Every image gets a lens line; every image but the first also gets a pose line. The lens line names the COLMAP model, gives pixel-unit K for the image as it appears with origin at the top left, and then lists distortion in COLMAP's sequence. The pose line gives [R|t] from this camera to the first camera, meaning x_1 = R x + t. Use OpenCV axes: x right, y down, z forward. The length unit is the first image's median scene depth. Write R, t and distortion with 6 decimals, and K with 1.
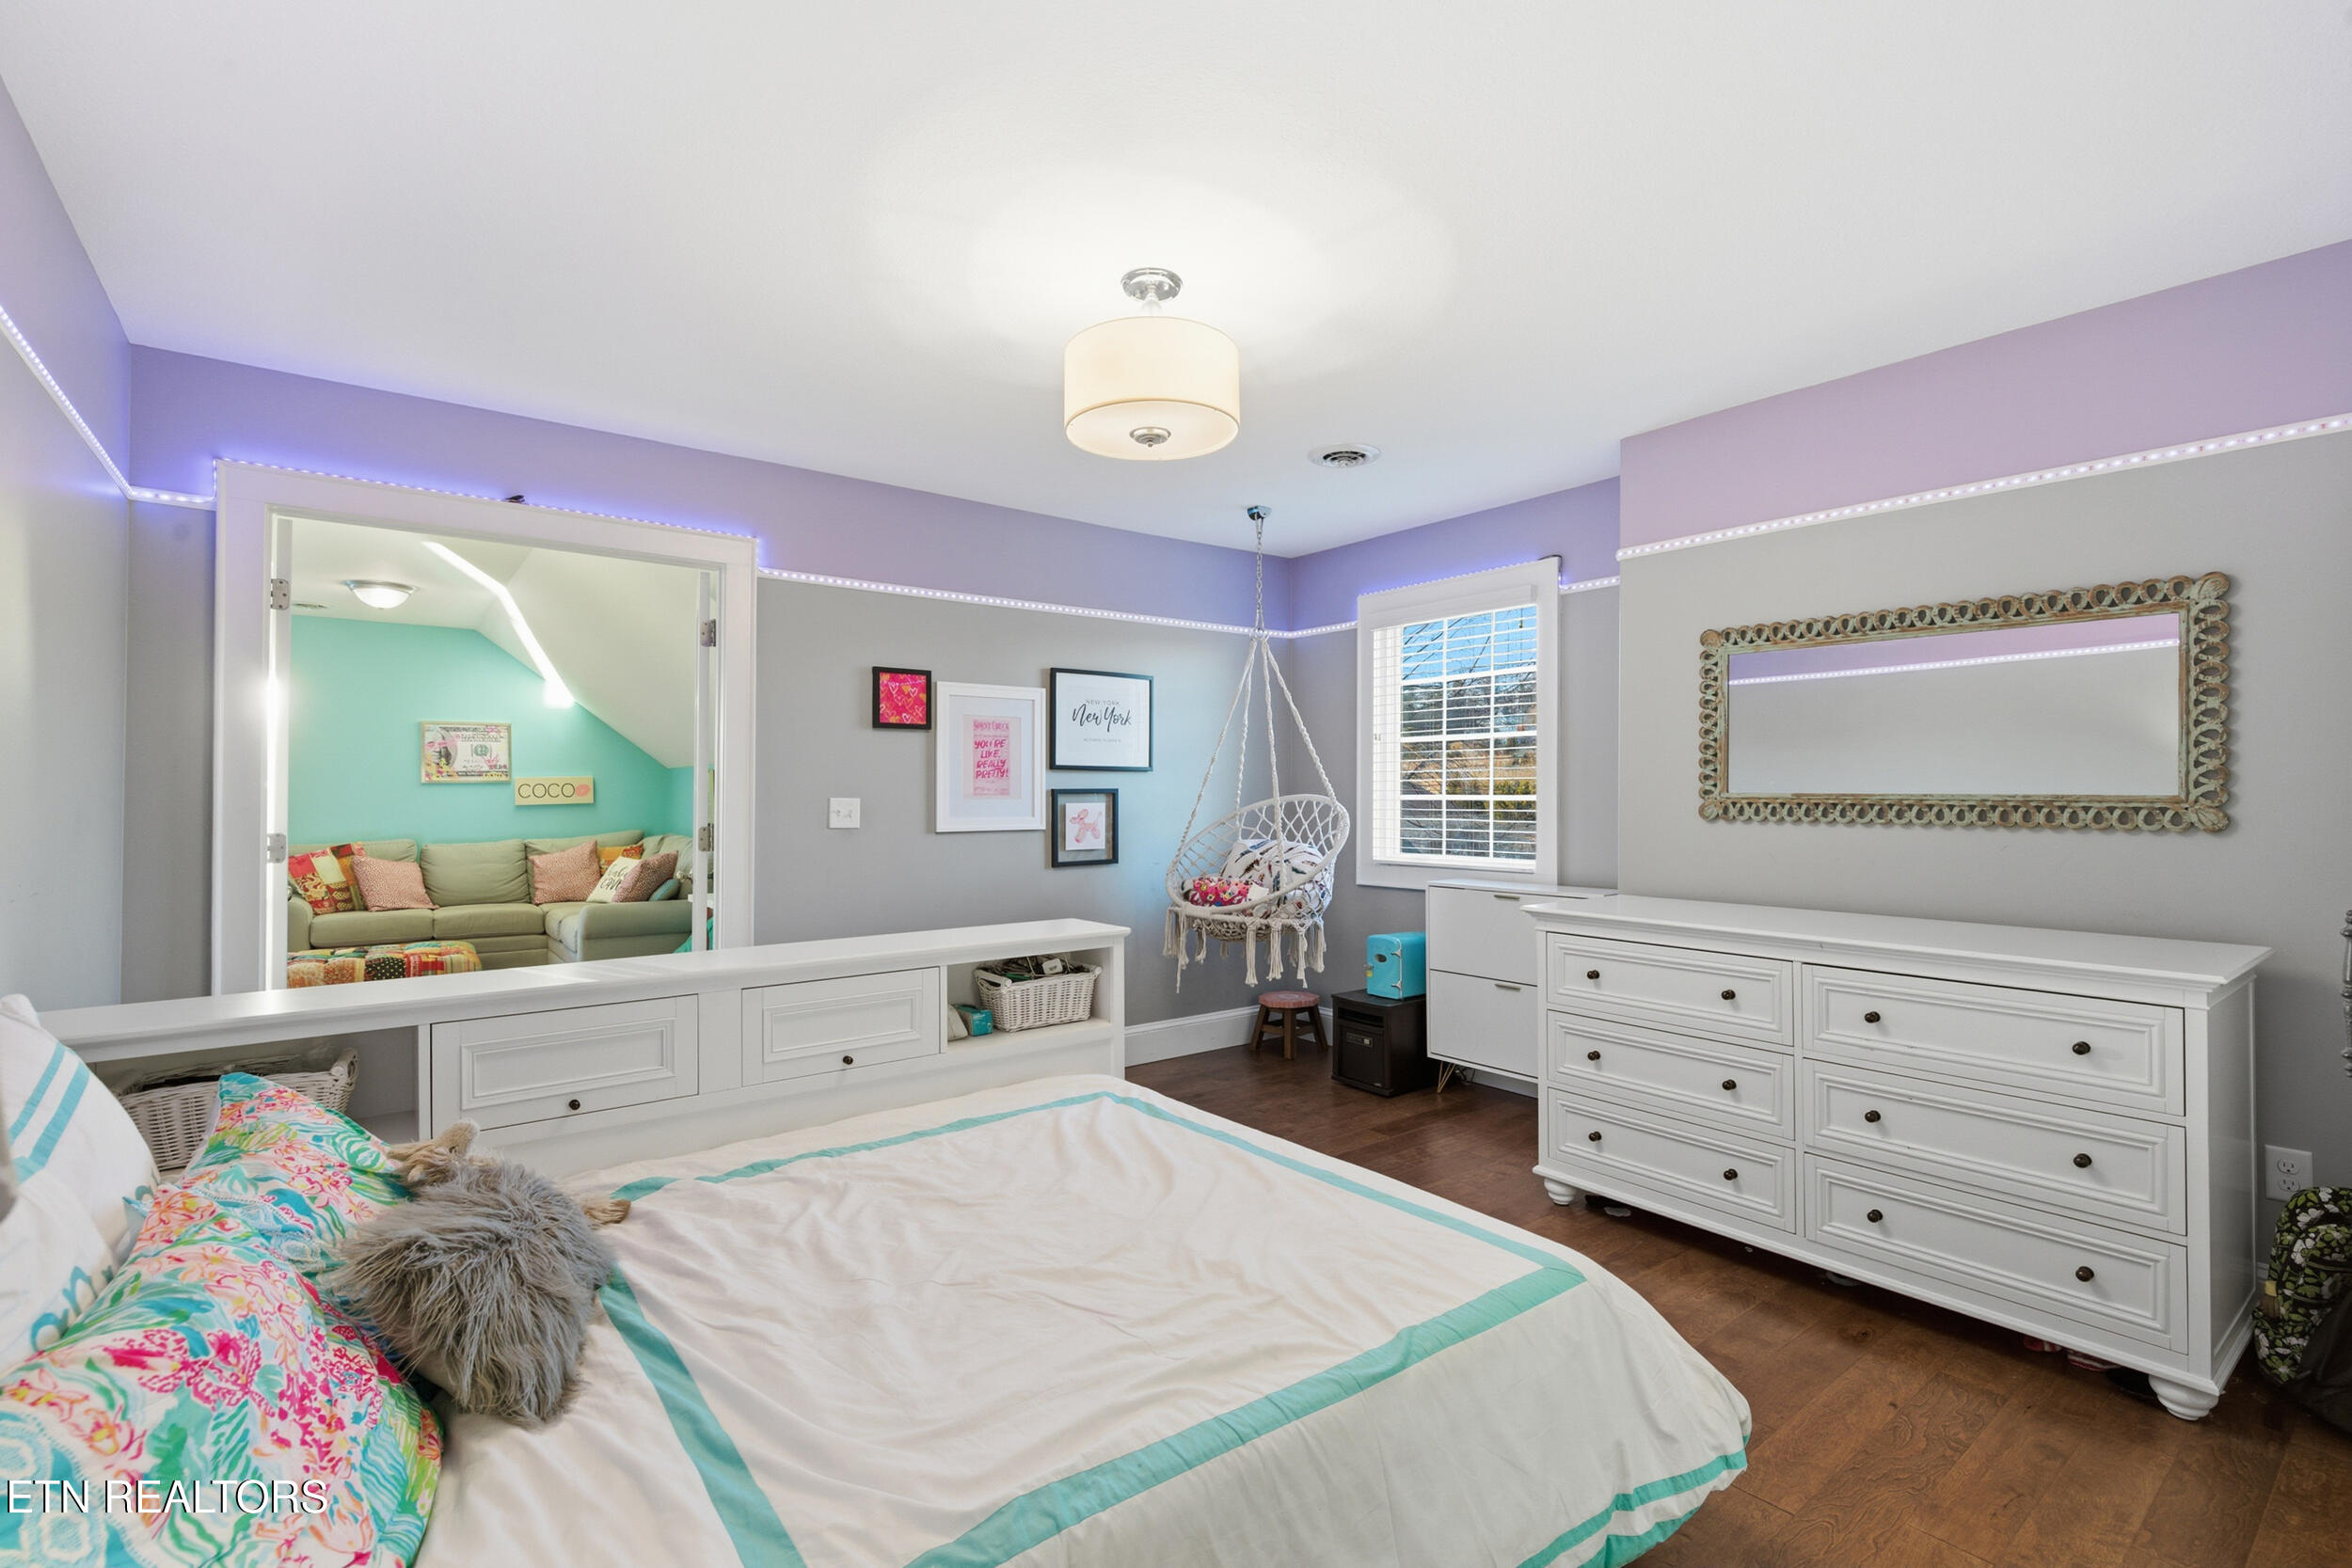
lens RADIAL K [[1079.7, 0, 1182.5], [0, 1079.7, 791.4], [0, 0, 1]] dist [0.001082, 0.000094]
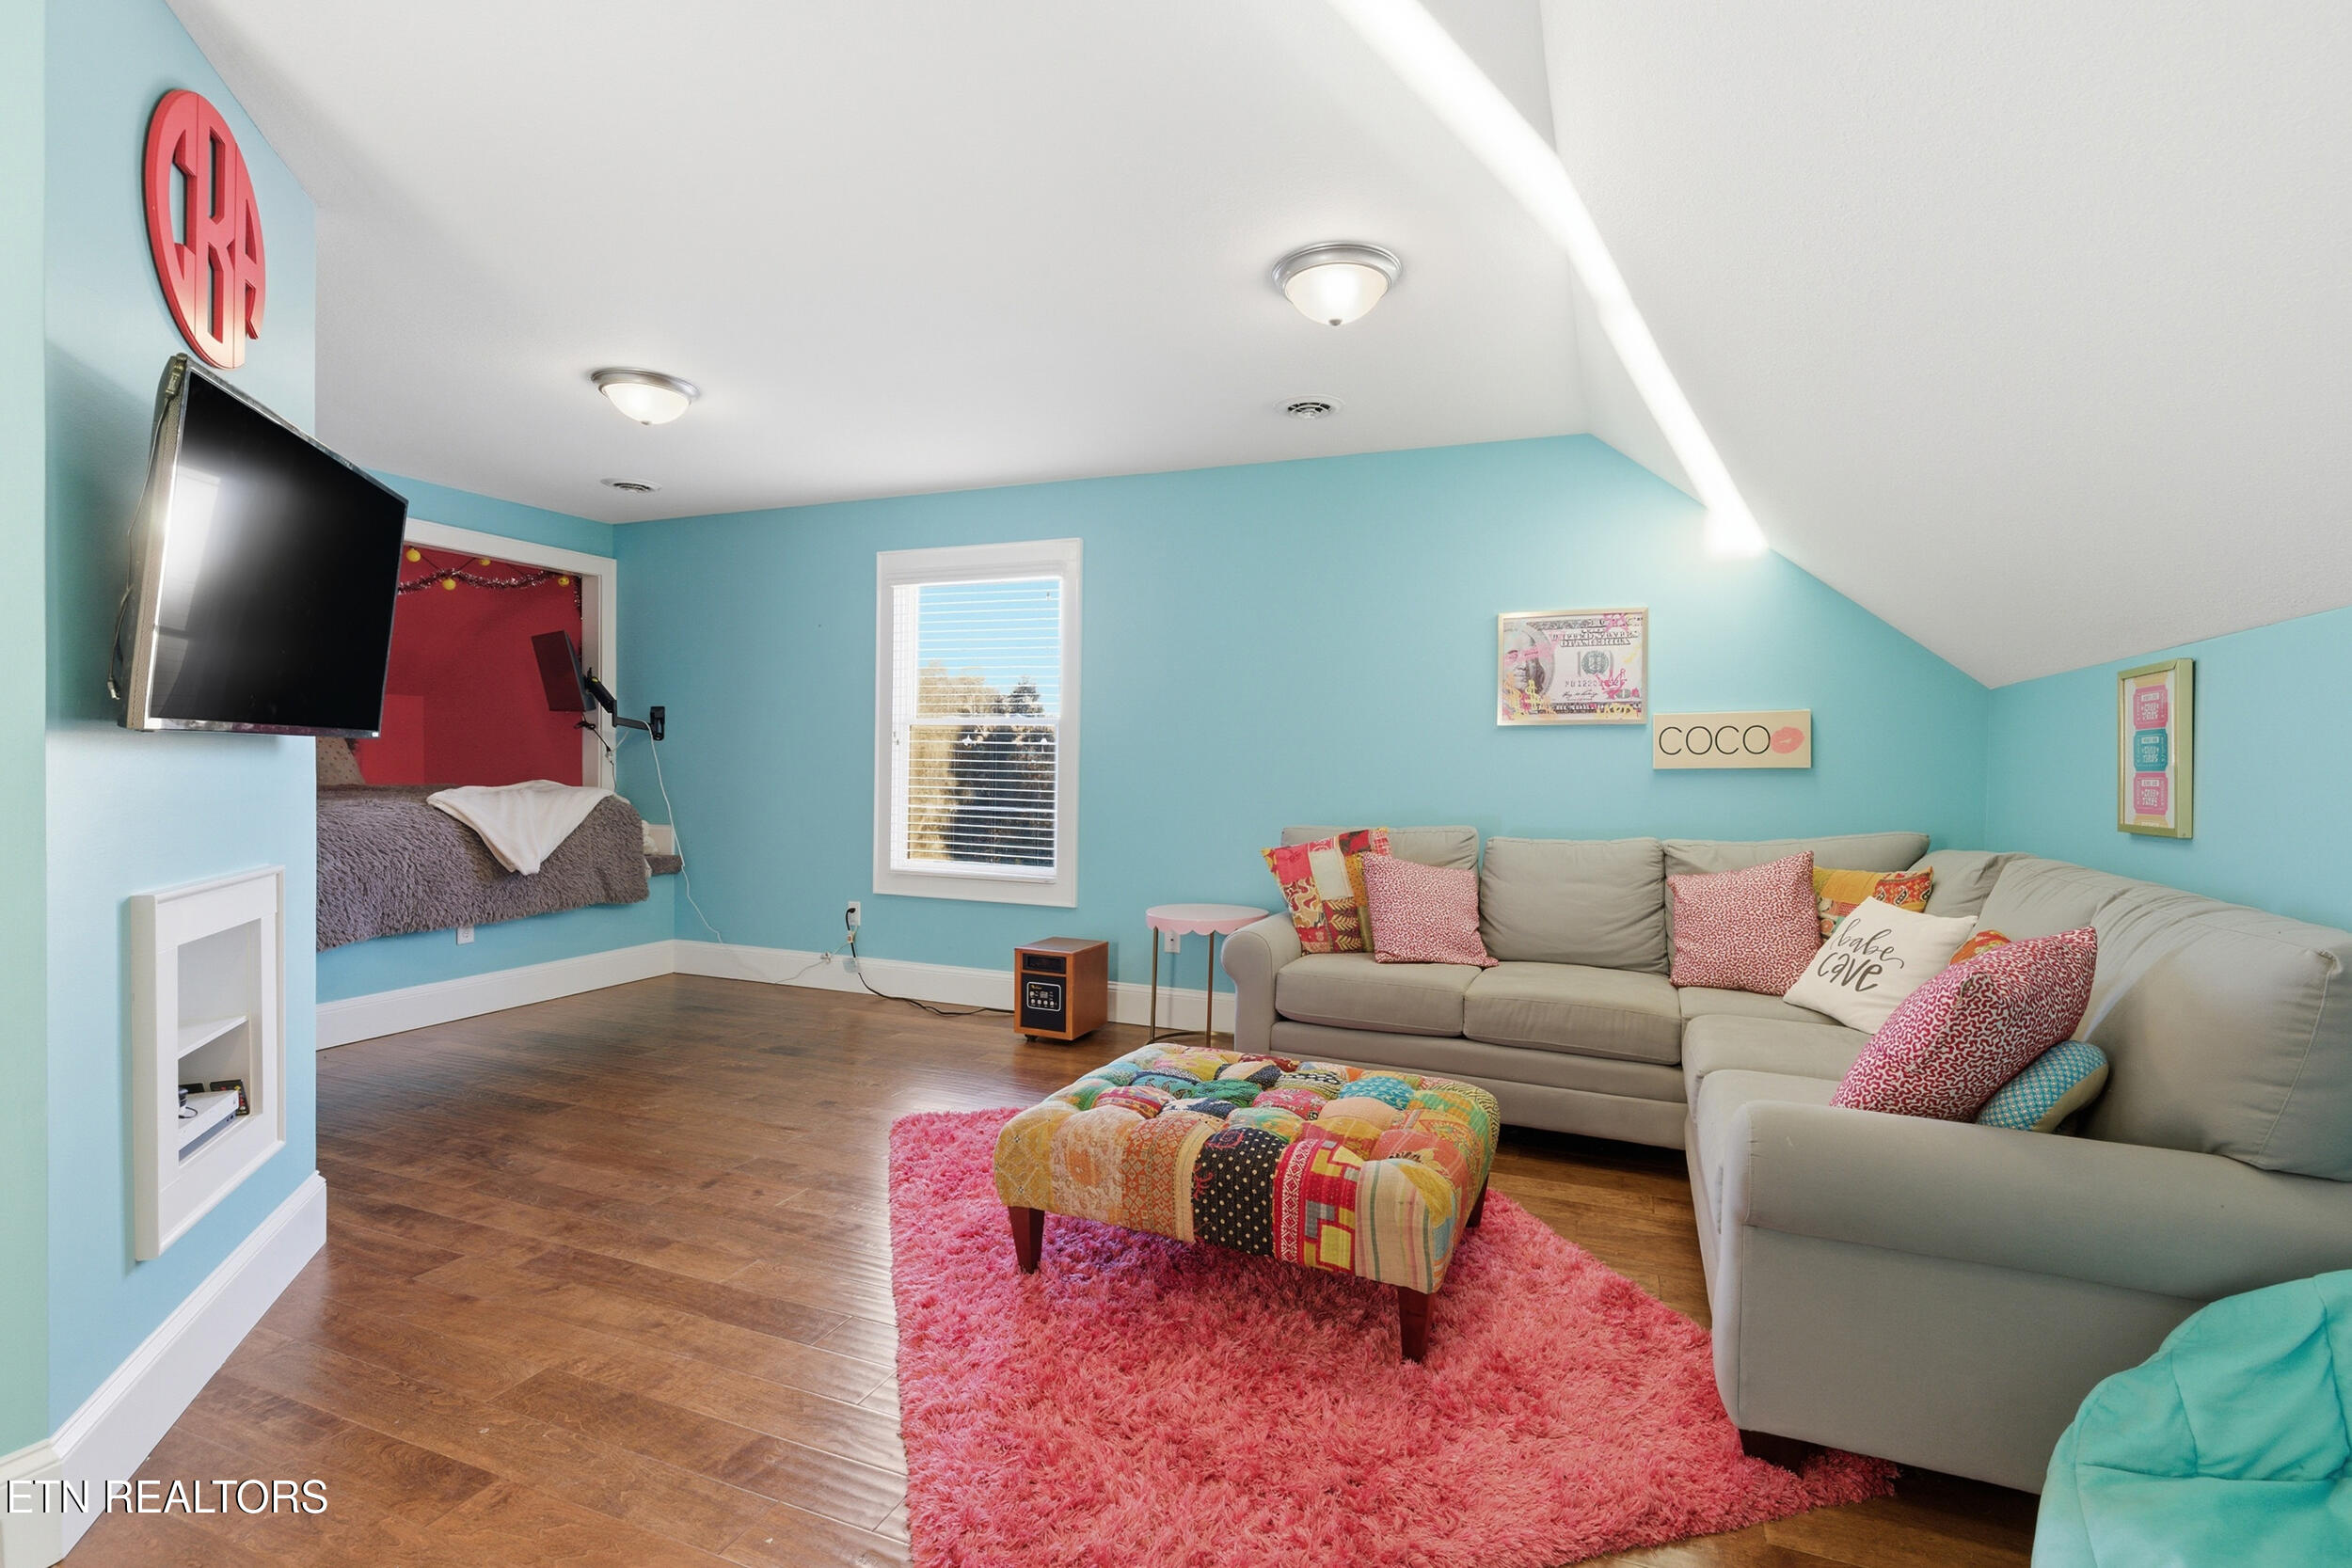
lens RADIAL K [[1079.7, 0, 1182.5], [0, 1079.7, 791.4], [0, 0, 1]] dist [0.001082, 0.000094]
pose [[0.503936, 0.026335, -0.863339, -0.305082], [-0.013718, 0.999653, 0.022486, 0.015305], [0.863632, 0.000511, 0.504123, 0.579216]]
